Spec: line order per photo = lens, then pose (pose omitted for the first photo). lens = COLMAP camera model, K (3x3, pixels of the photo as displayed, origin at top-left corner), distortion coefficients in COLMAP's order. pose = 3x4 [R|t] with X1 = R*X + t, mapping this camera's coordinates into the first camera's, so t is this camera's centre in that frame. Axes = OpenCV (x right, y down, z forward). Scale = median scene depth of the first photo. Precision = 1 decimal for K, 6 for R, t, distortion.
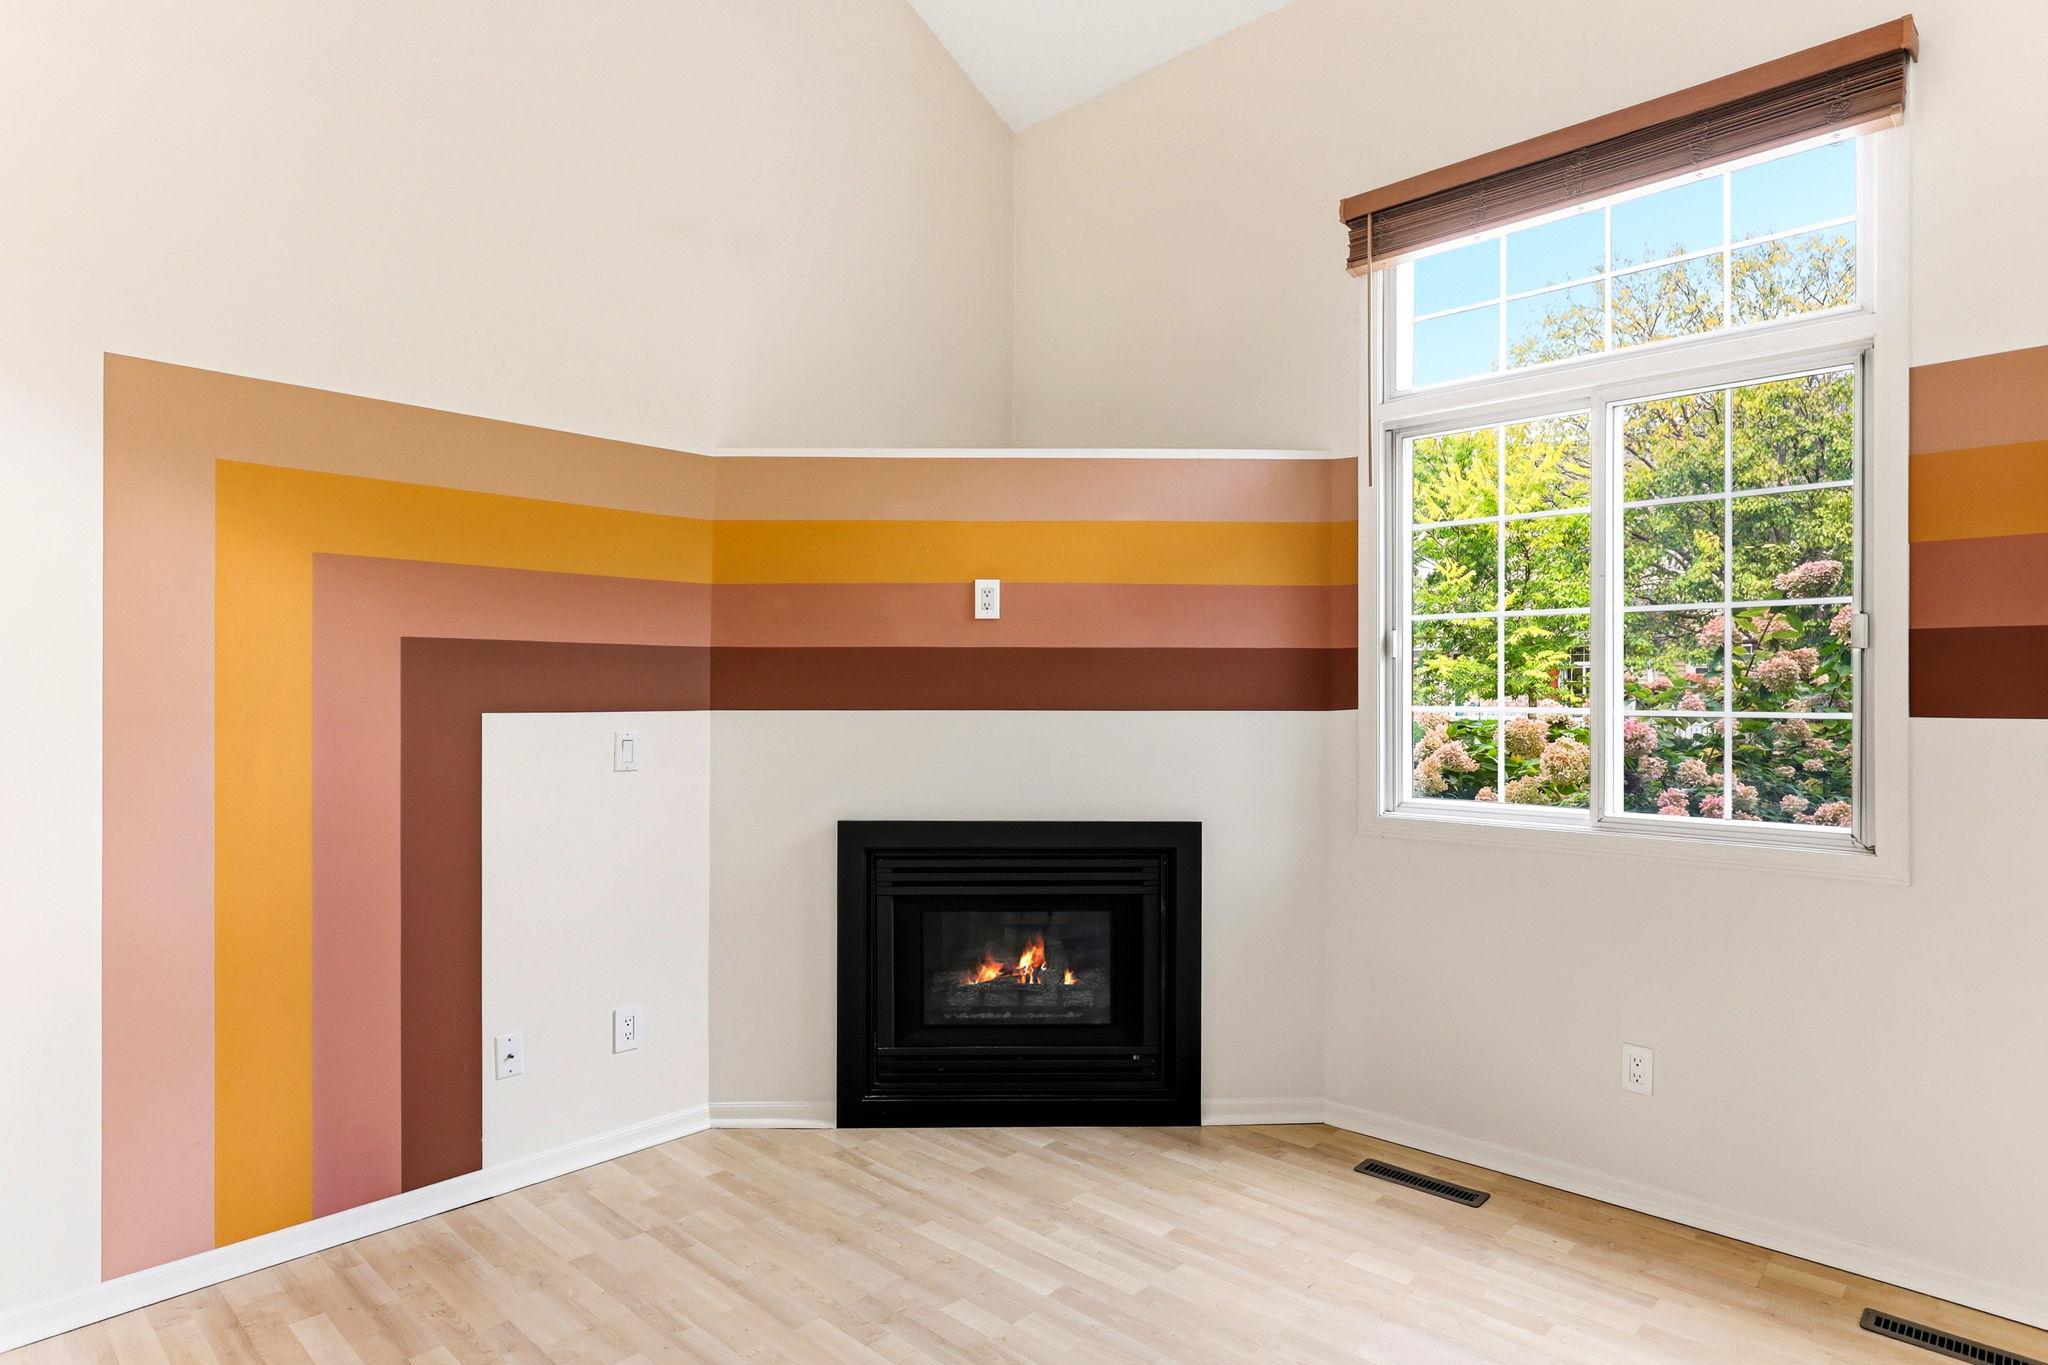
lens RADIAL K [[1138.3, 0, 1025.2], [0, 1138.3, 688.7], [0, 0, 1]] dist [0.004455, 0.001136]
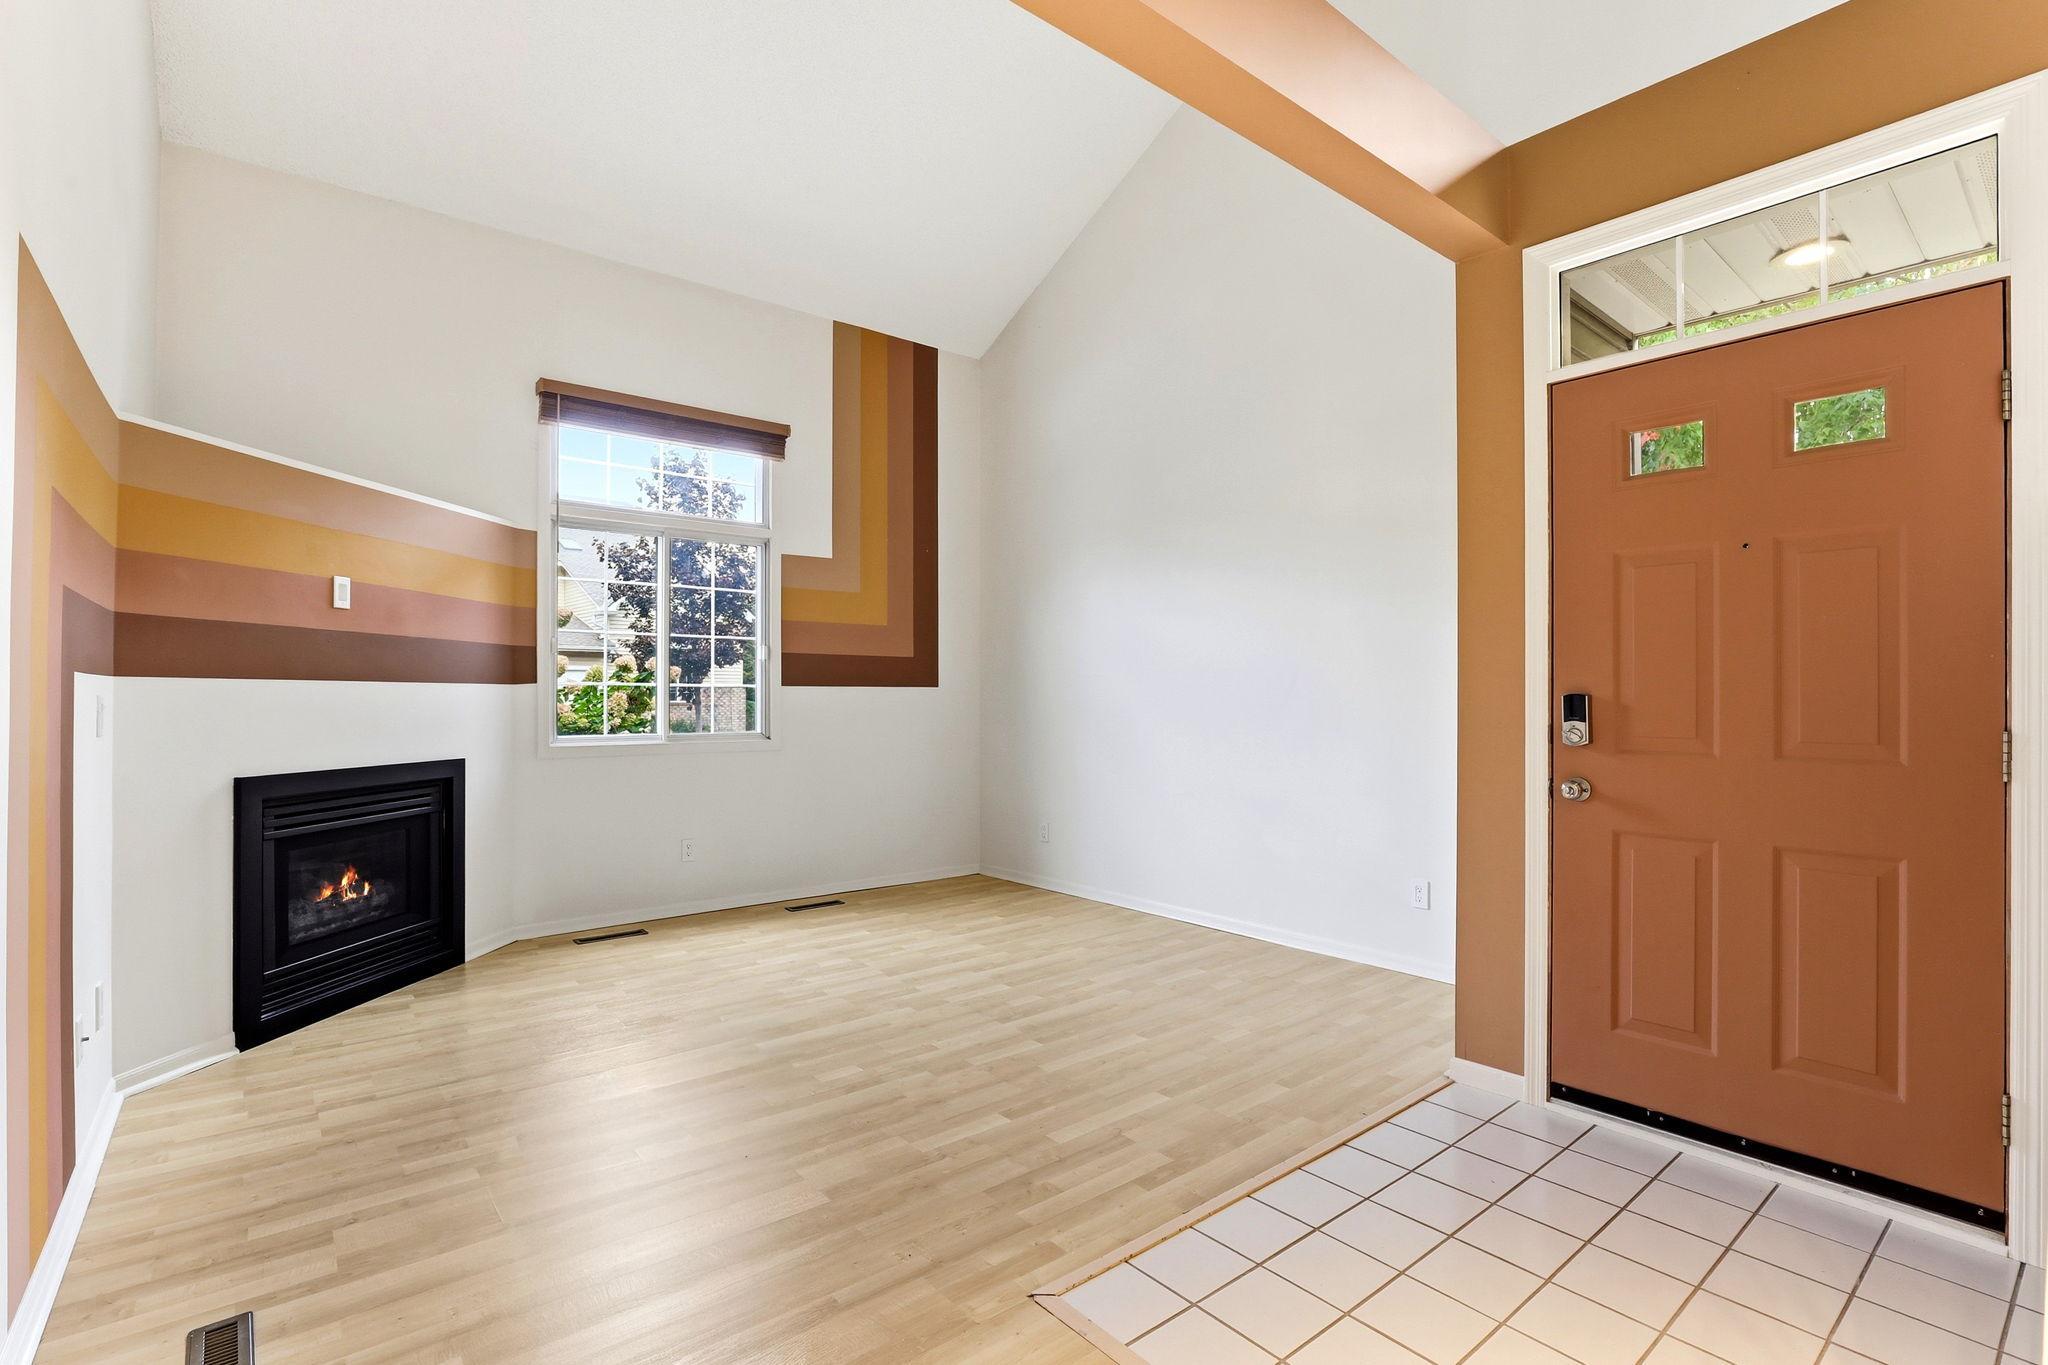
lens RADIAL K [[944.5, 0, 1026.6], [0, 944.5, 684.7], [0, 0, 1]] dist [-0.011325, 0.000363]
pose [[0.122589, 0.011144, 0.992395, -0.981994], [-0.003200, 0.999936, -0.010834, 0.032728], [-0.992452, -0.001848, 0.122617, 0.123020]]
